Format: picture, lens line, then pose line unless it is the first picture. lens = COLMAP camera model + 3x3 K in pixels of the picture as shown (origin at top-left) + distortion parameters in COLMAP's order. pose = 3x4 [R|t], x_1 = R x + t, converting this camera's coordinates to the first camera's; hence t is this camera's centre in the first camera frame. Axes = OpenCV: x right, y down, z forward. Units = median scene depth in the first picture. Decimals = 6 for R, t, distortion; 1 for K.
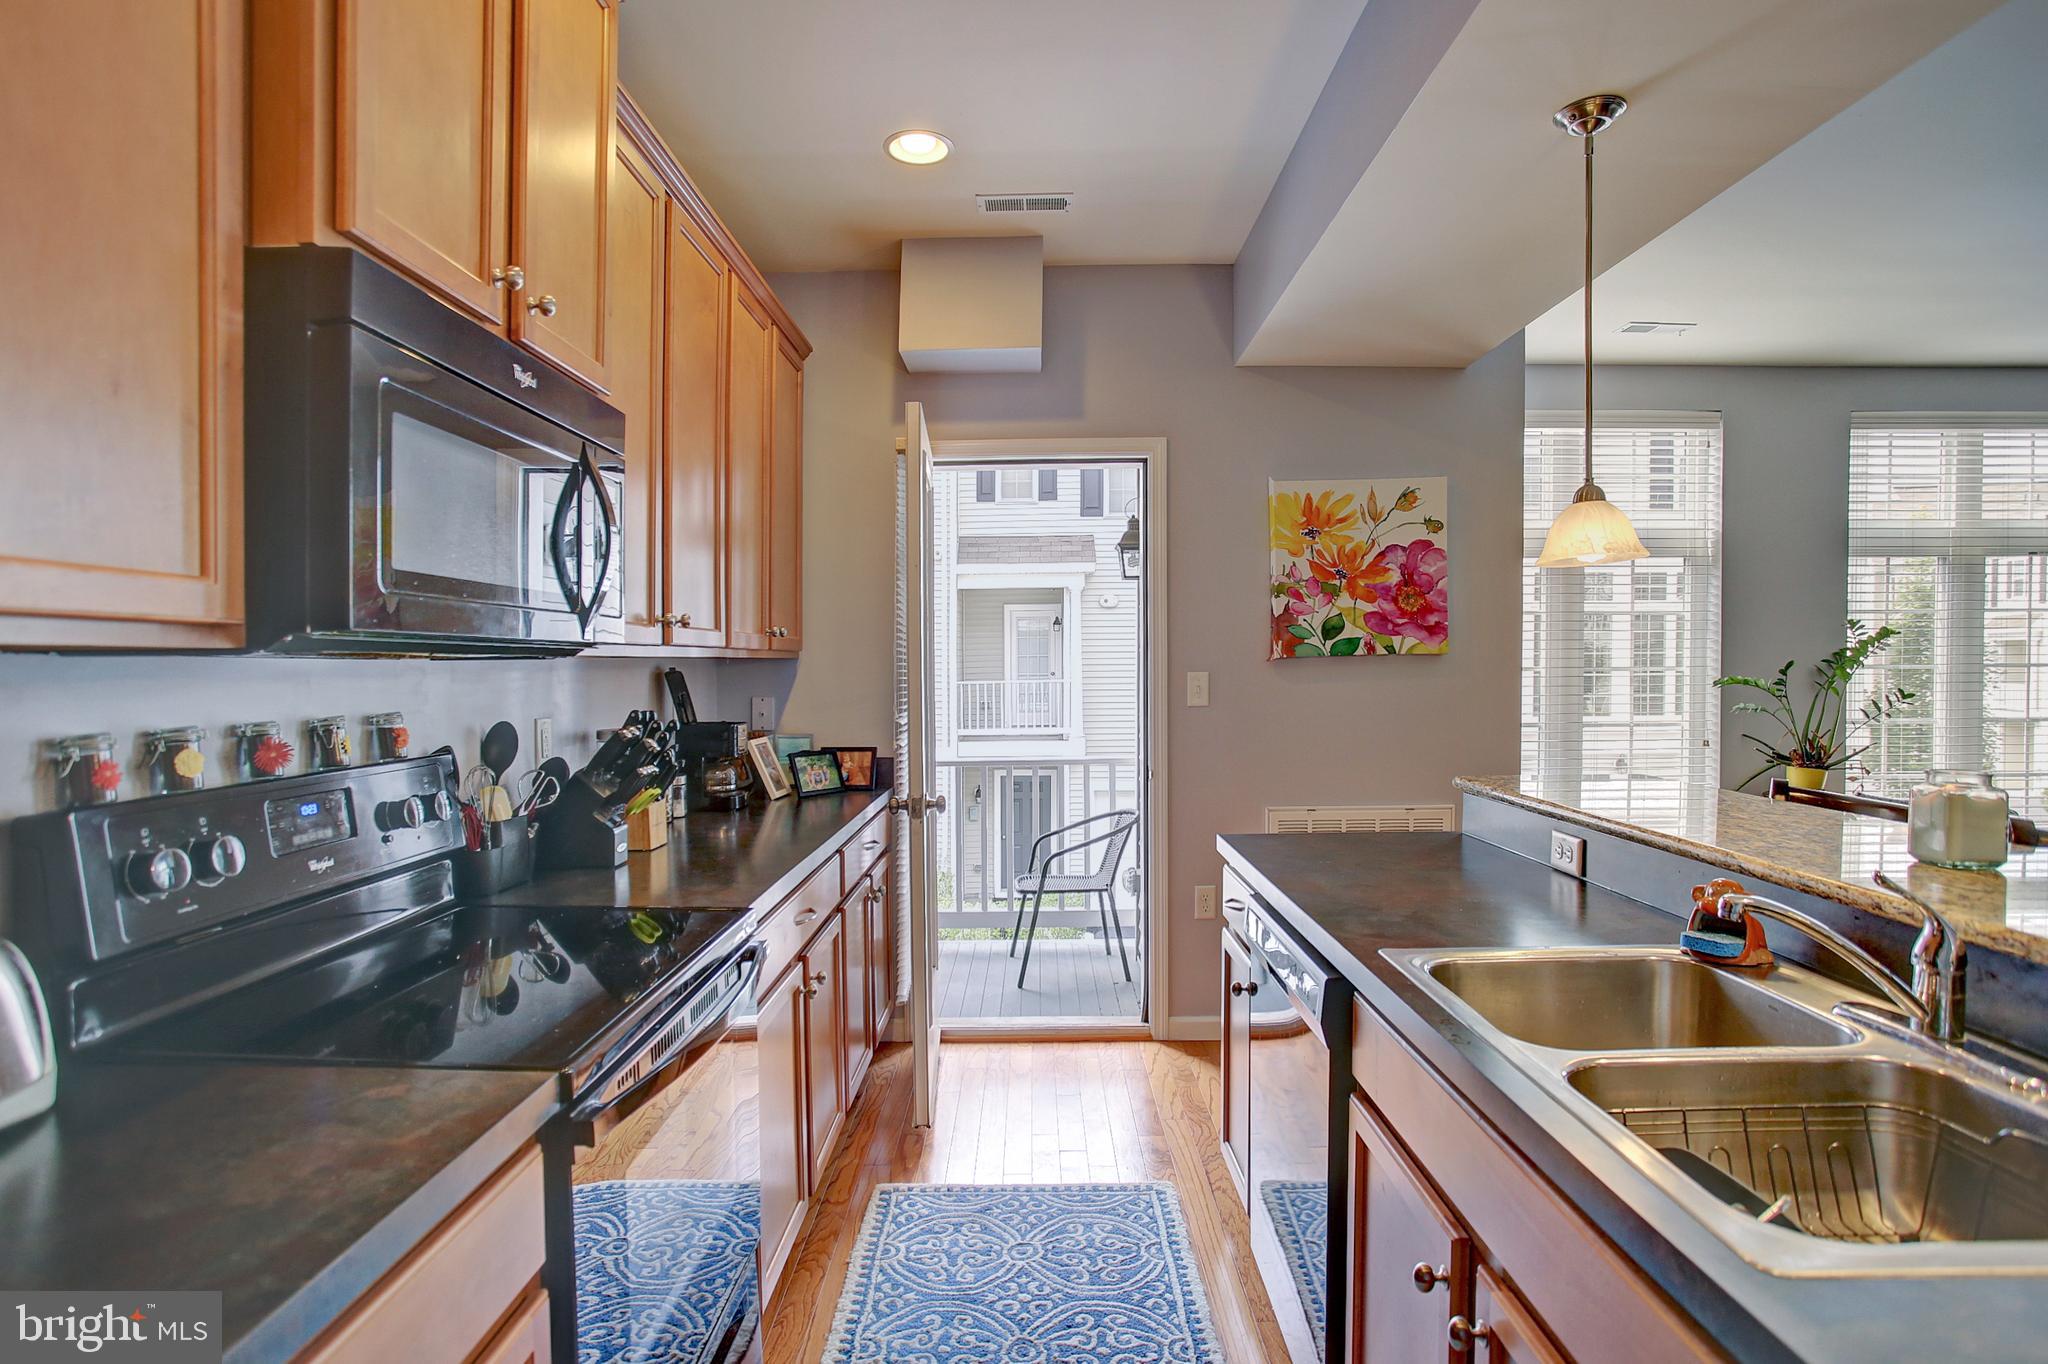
lens RADIAL K [[1039.9, 0, 1010.8], [0, 1039.9, 665.9], [0, 0, 1]] dist [-0.000104, 0.000528]
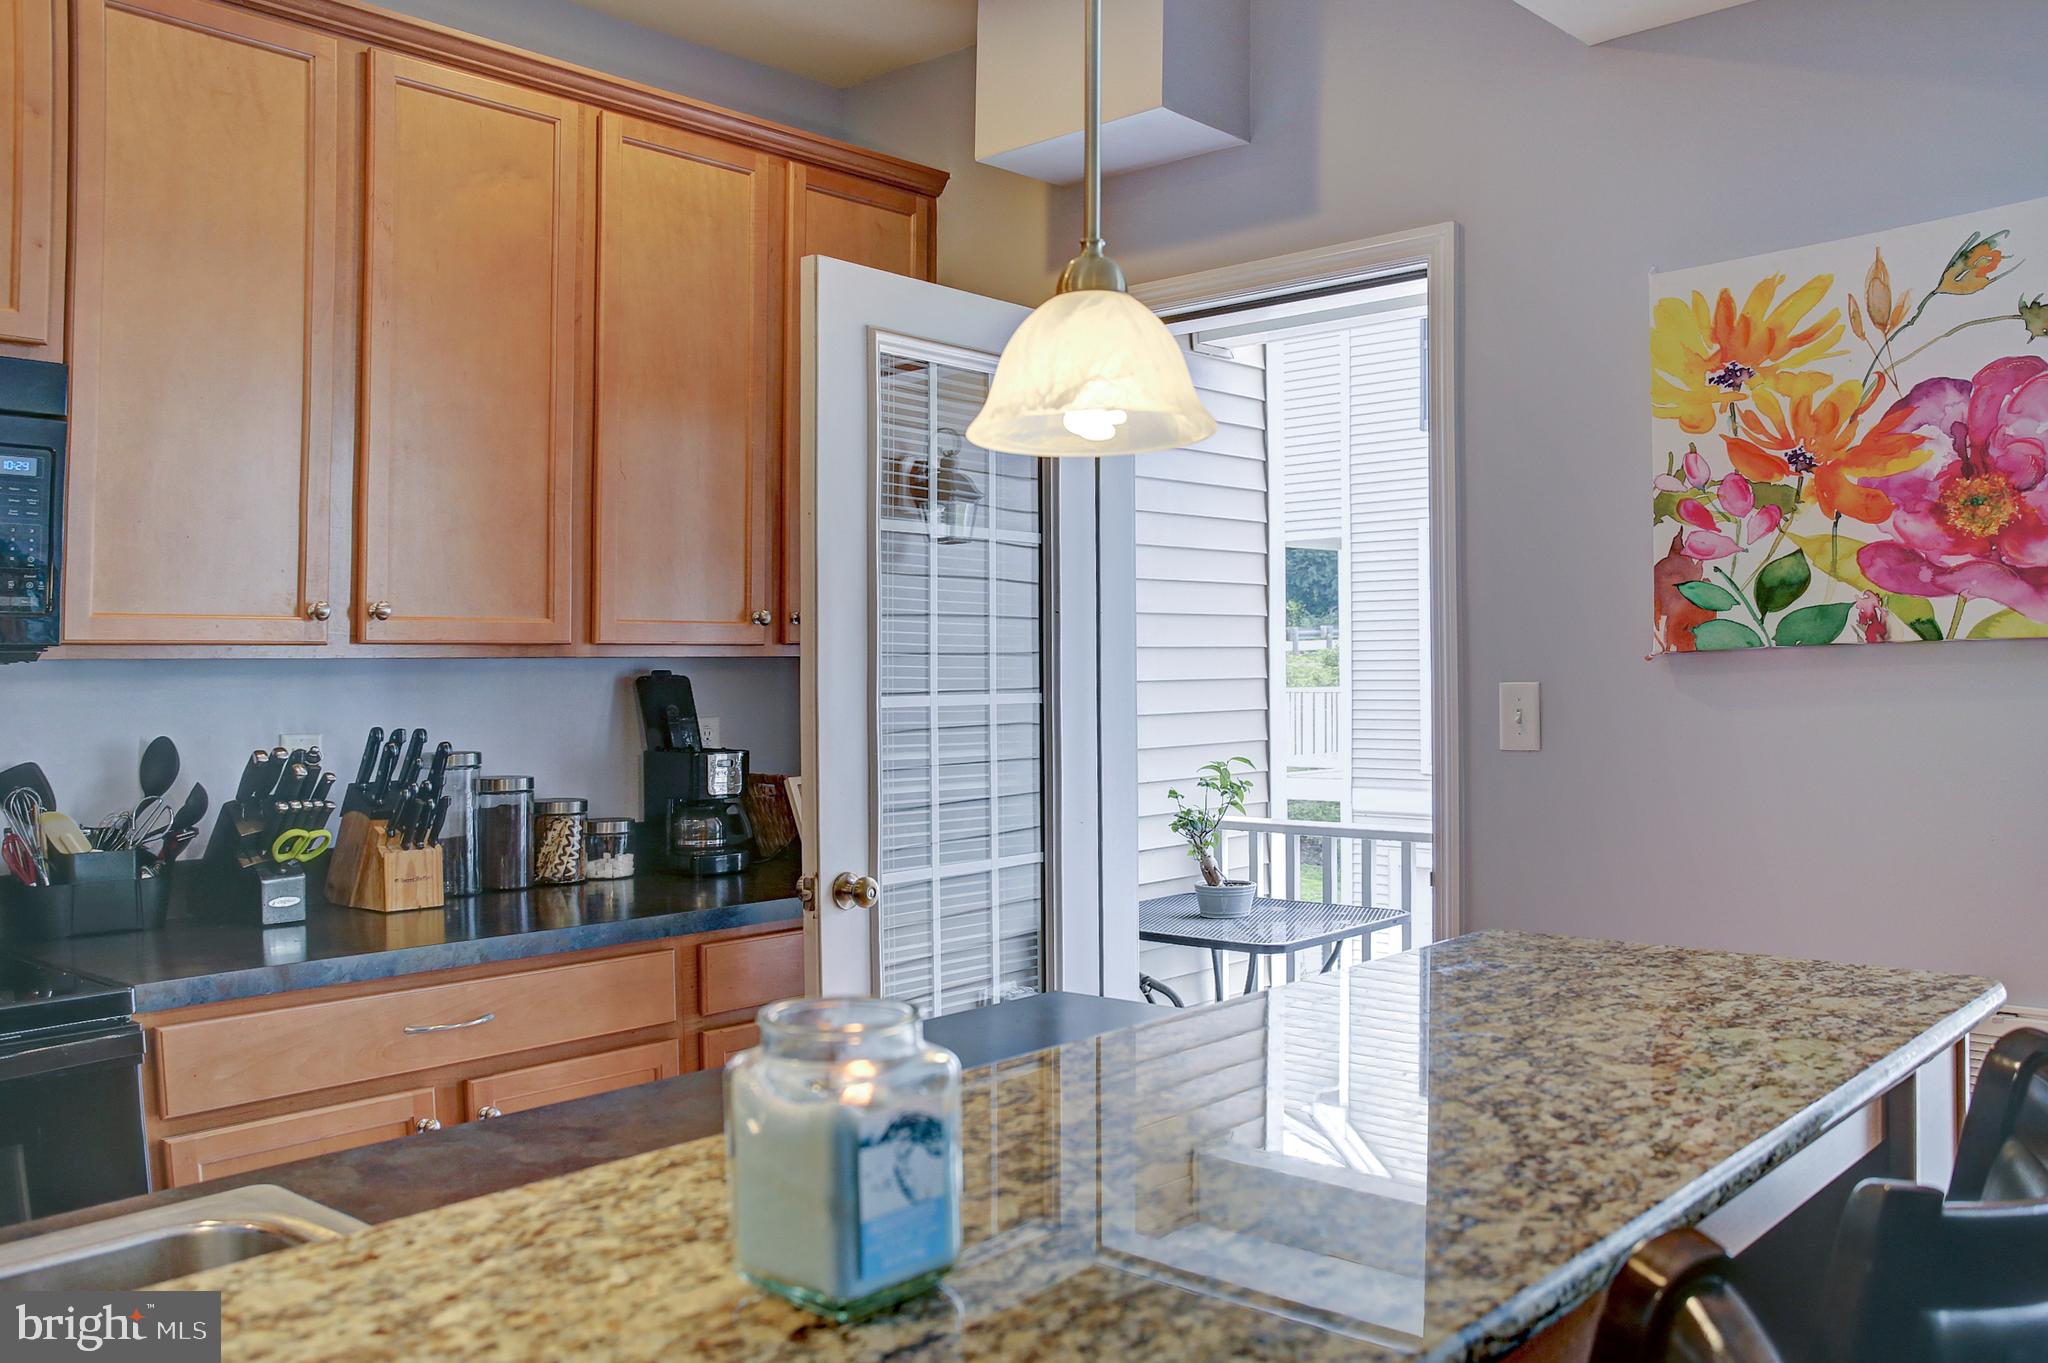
lens RADIAL K [[1671.7, 0, 1061.8], [0, 1671.7, 681.8], [0, 0, 1]] dist [0.029998, 0.005446]
pose [[0.733643, 0.000117, -0.679536, 0.571902], [0.002500, 0.999993, 0.002872, 0.002422], [0.679531, -0.003806, 0.733637, 0.263425]]
